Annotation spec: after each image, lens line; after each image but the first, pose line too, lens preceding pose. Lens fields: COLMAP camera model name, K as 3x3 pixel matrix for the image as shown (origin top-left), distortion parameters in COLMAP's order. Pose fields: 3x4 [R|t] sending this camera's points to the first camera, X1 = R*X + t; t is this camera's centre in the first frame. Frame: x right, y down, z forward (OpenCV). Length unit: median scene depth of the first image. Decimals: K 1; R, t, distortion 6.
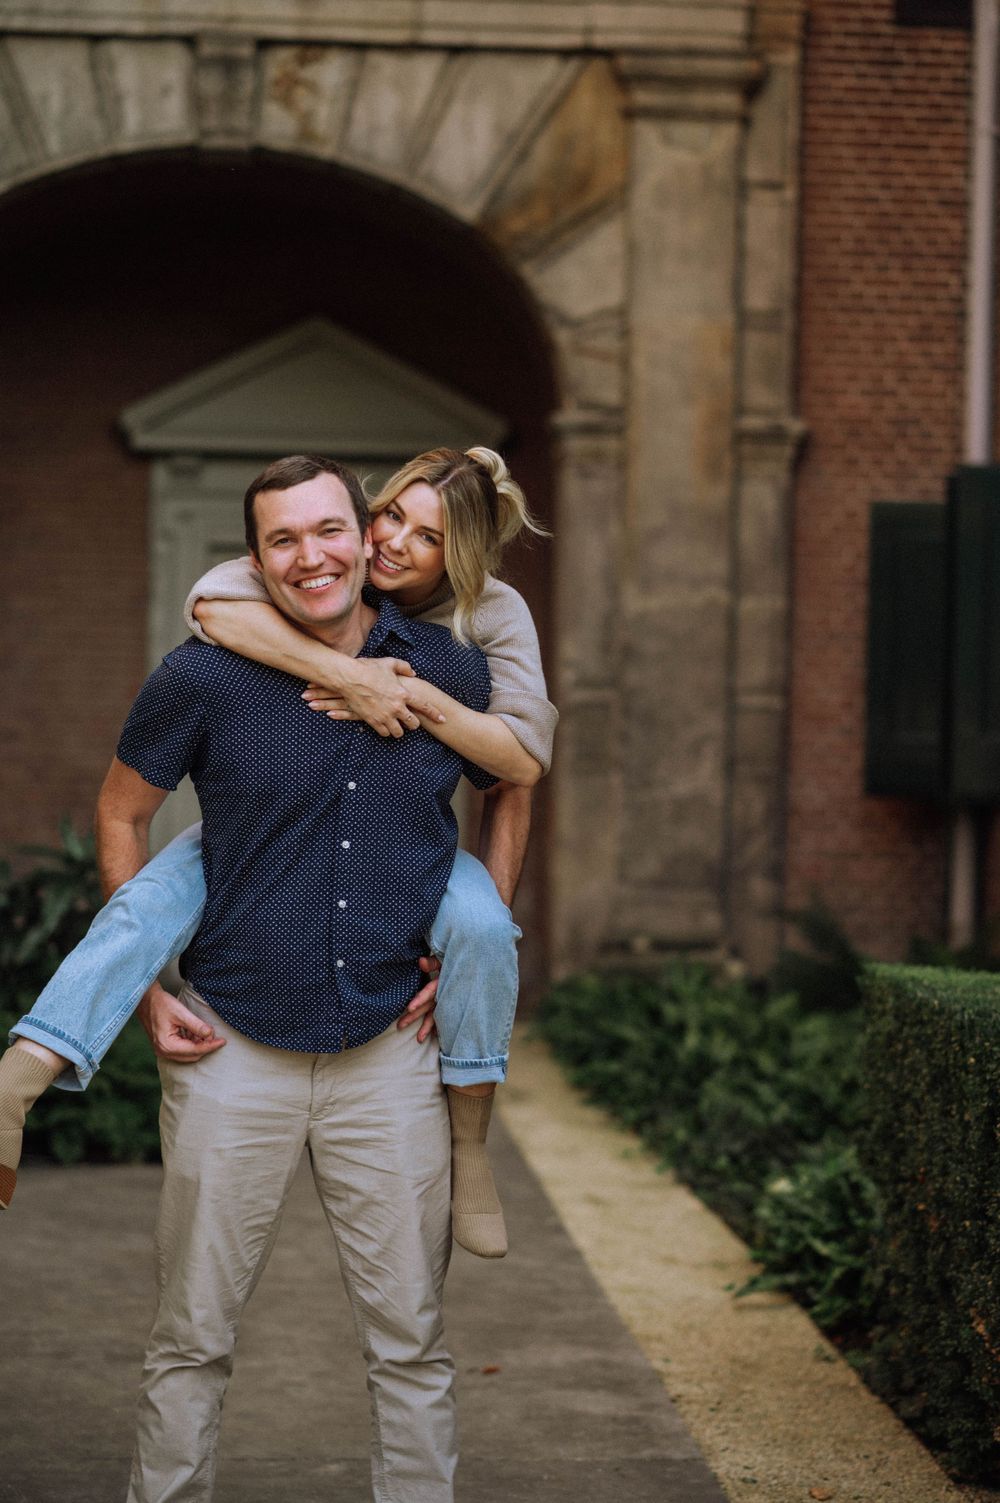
lens RADIAL K [[3638.4, 0, 498.0], [0, 3638.4, 750.9], [0, 0, 1]] dist [-0.038060, 0.000000]
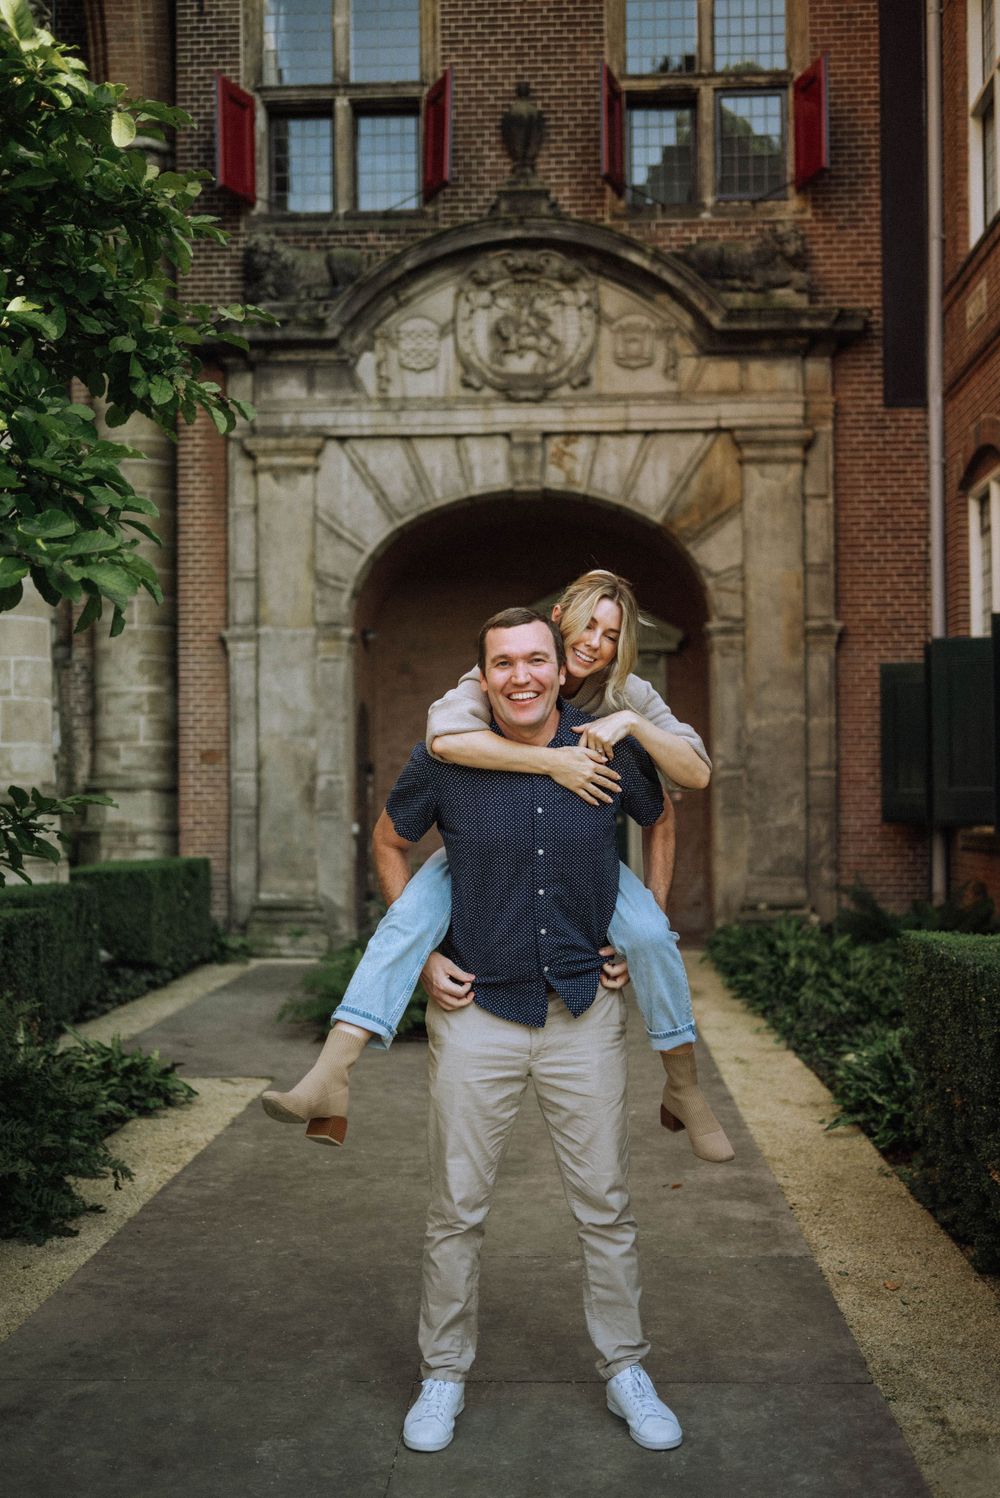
lens RADIAL K [[1717.2, 0, 491.2], [0, 1717.2, 714.6], [0, 0, 1]] dist [0.002406, 0.000000]
pose [[0.992908, -0.031159, -0.114731, 0.005559], [0.024914, 0.998150, -0.055462, 0.000612], [0.116247, 0.052210, 0.991847, 0.115205]]
